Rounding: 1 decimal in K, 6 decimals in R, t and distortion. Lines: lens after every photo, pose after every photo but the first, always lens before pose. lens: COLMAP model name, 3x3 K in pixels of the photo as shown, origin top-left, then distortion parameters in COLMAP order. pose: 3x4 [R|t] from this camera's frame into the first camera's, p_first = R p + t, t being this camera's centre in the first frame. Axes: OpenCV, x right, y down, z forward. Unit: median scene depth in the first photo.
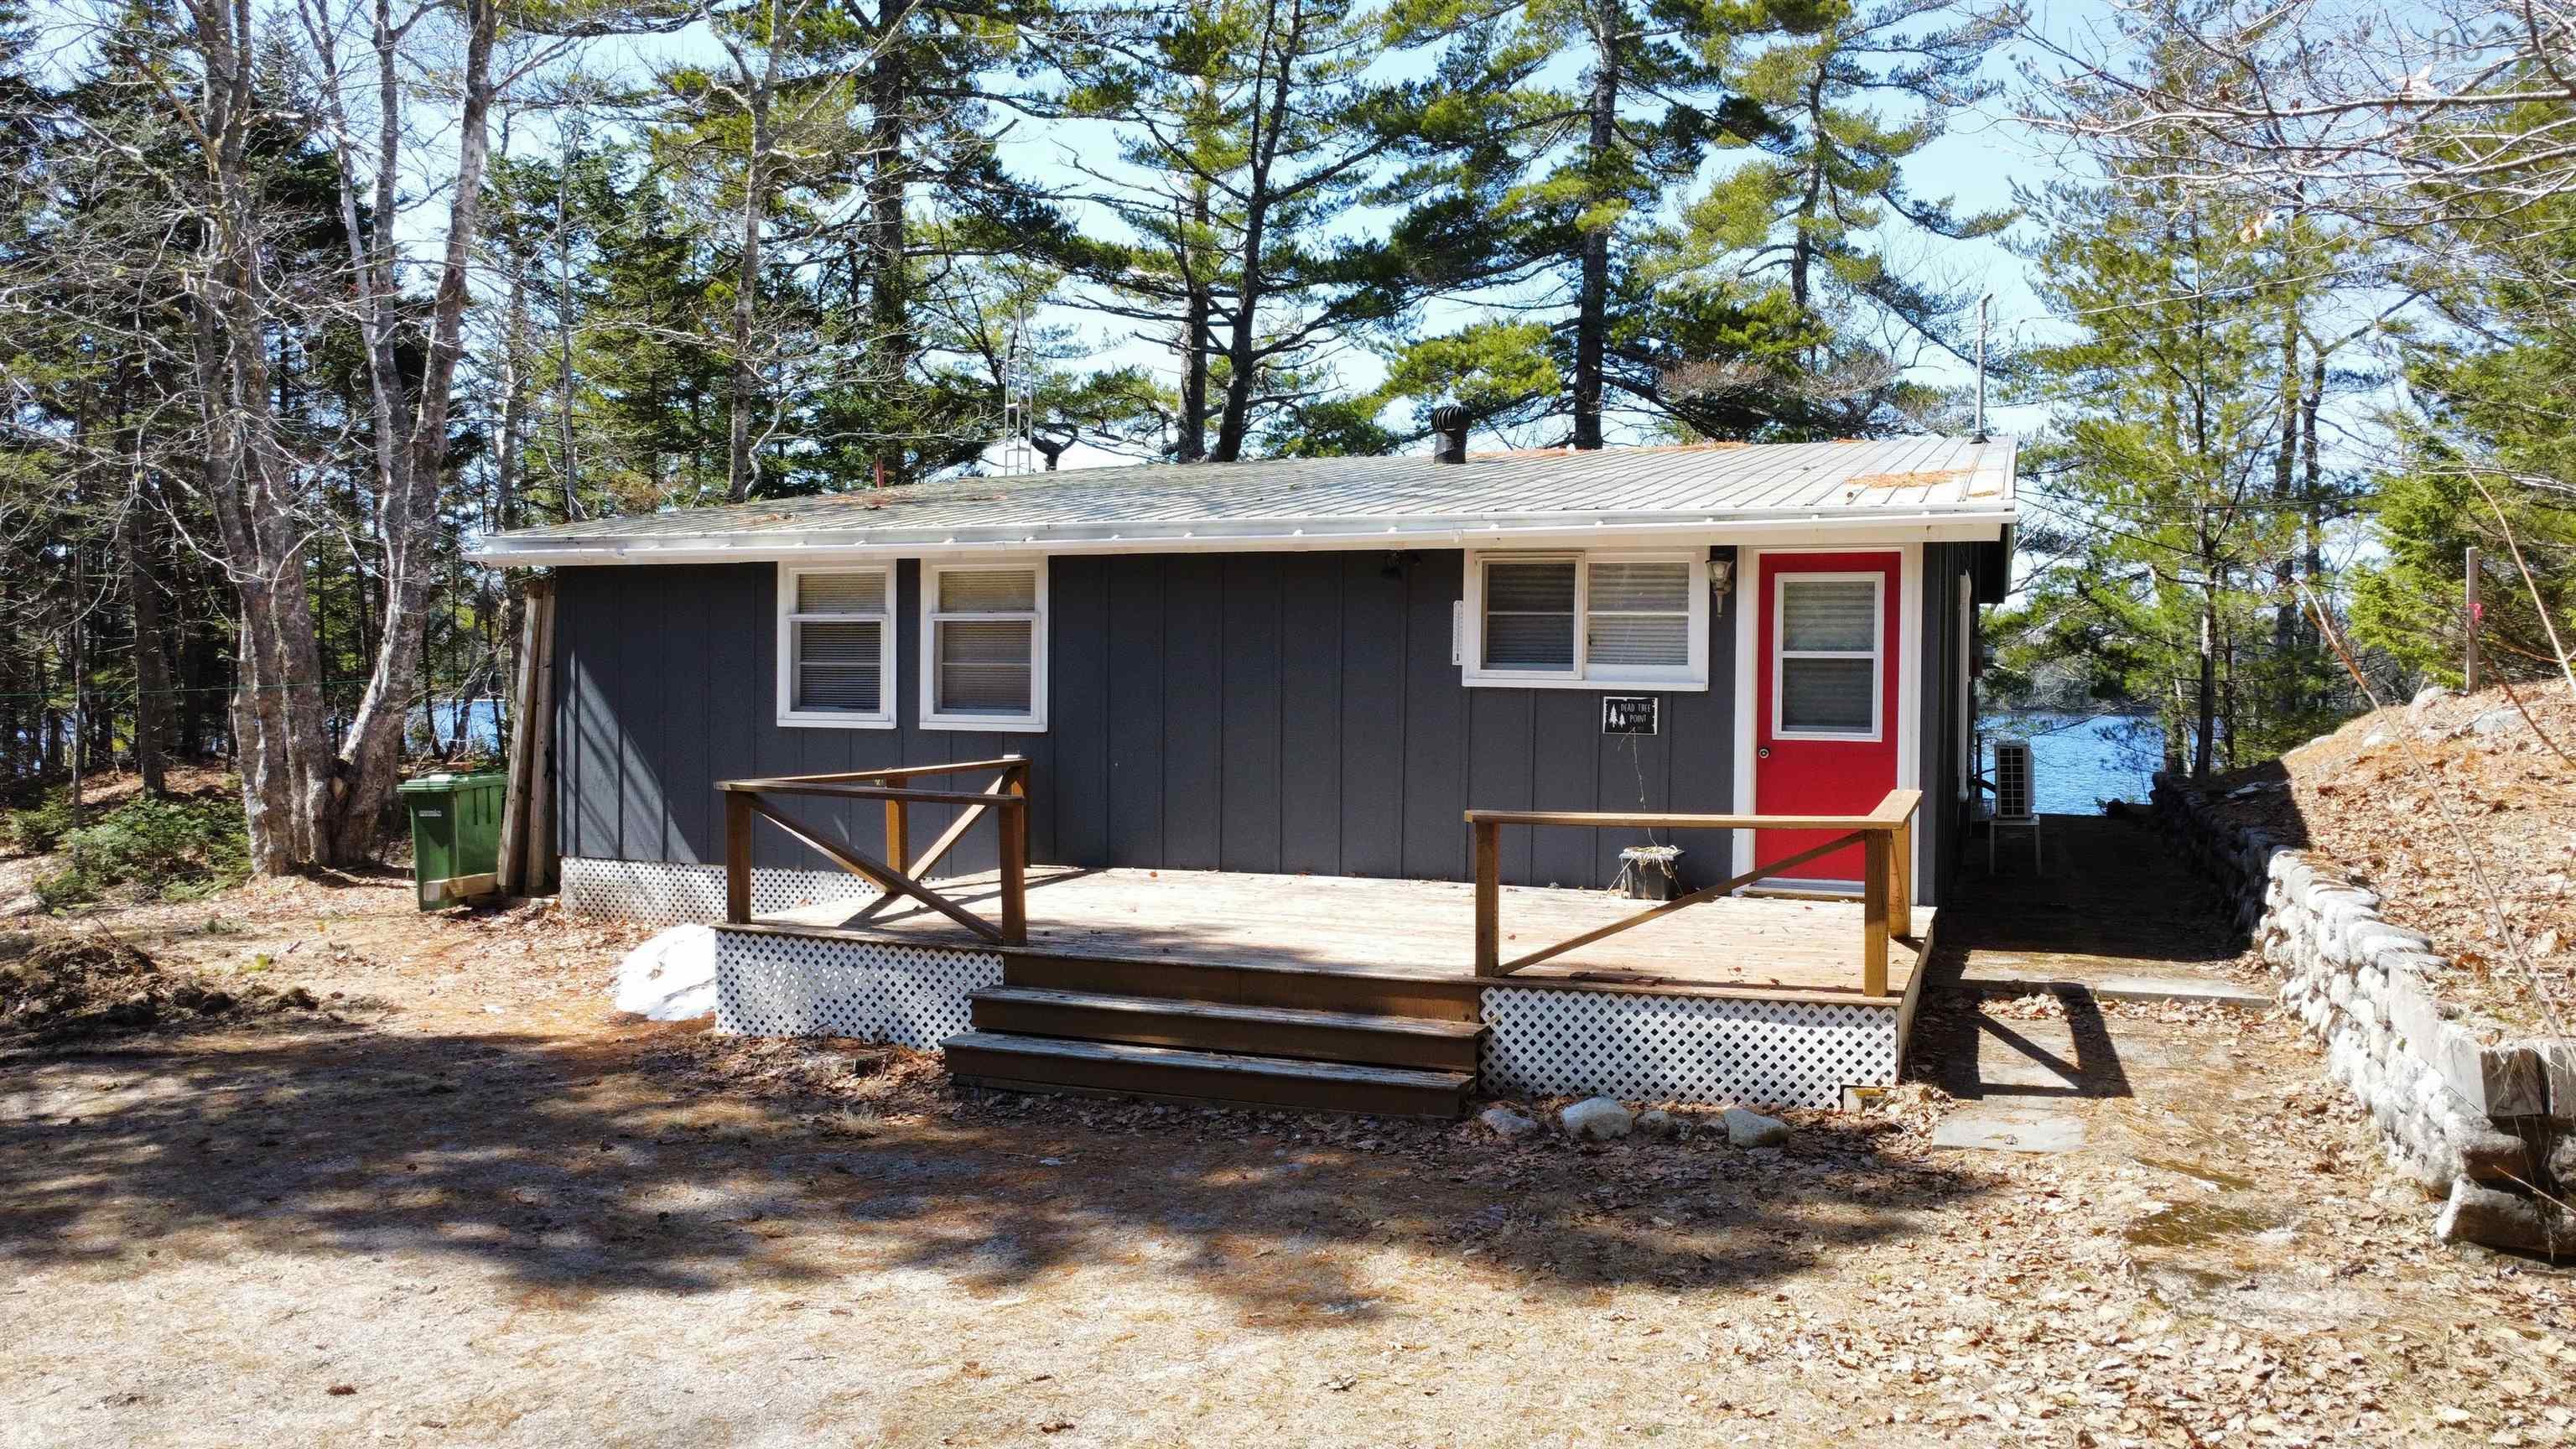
lens RADIAL K [[1817.4, 0, 1293.5], [0, 1817.4, 723.4], [0, 0, 1]] dist [-0.009295, -0.017224]
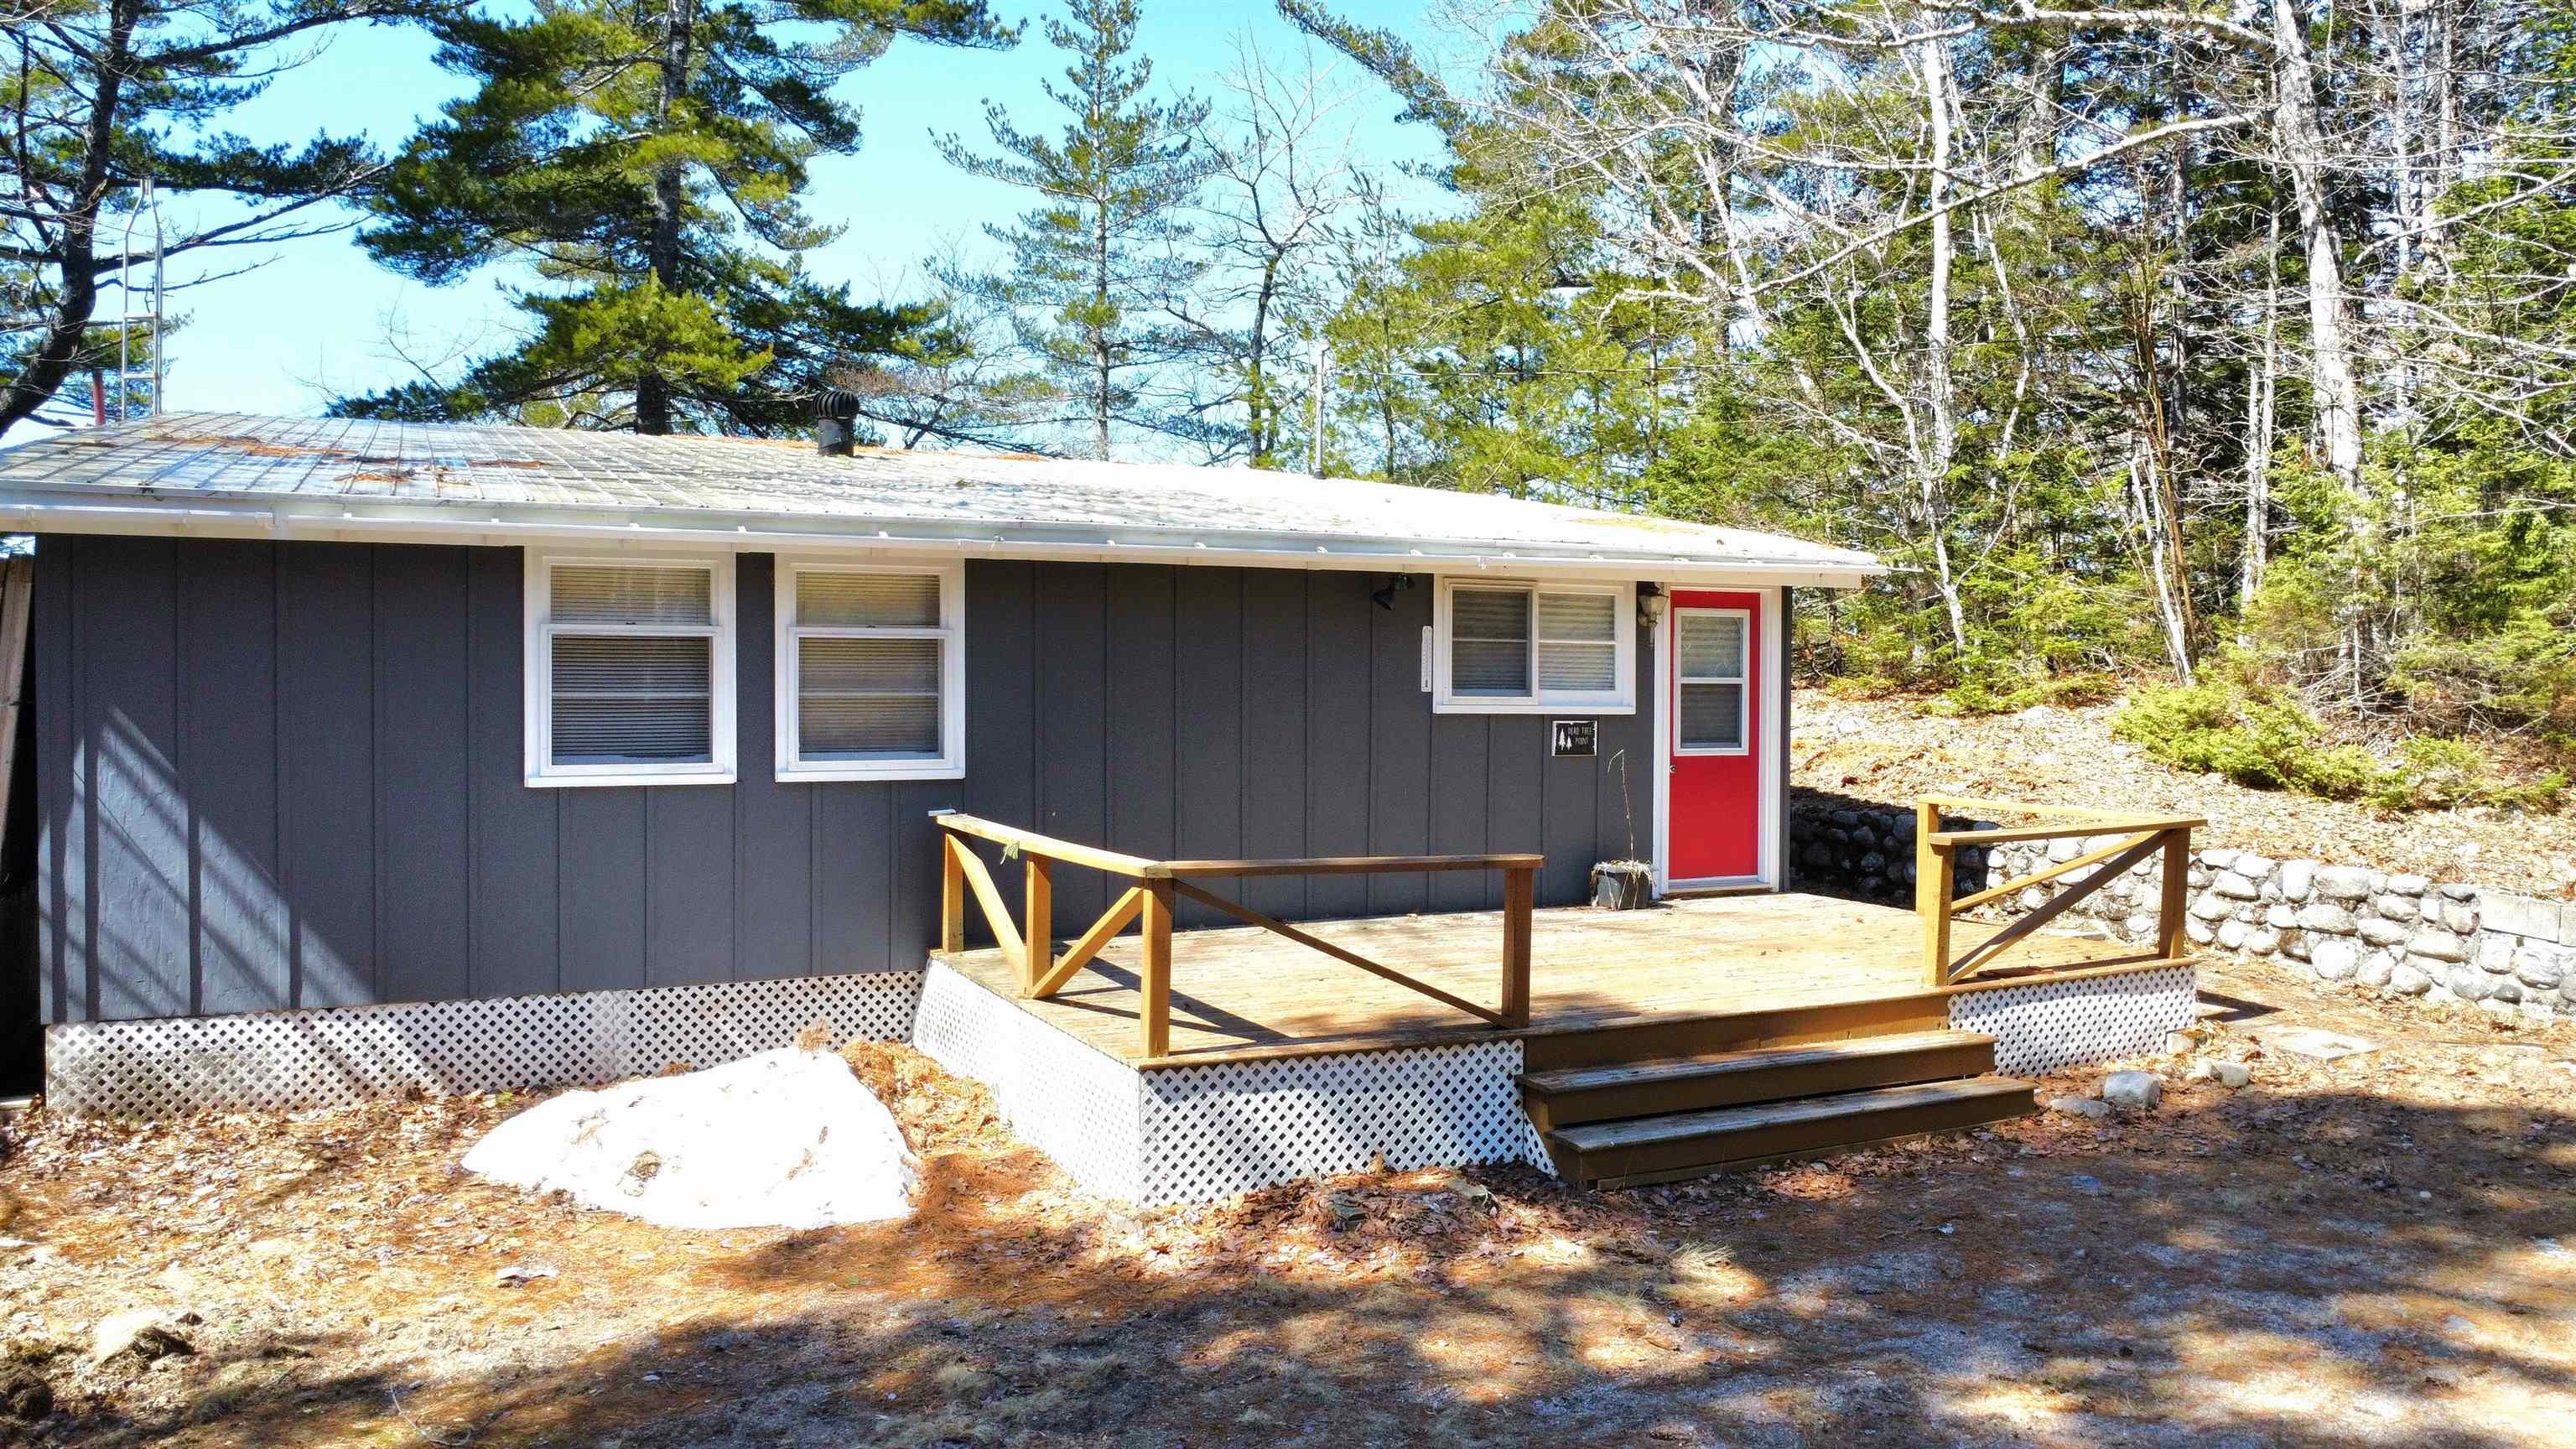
lens RADIAL K [[1817.4, 0, 1290.4], [0, 1817.4, 717.5], [0, 0, 1]] dist [-0.009295, -0.017224]
pose [[0.696199, -0.019937, 0.717571, -0.611011], [0.022523, 0.999729, 0.005924, -0.023636], [-0.717495, 0.012037, 0.696460, 0.341308]]
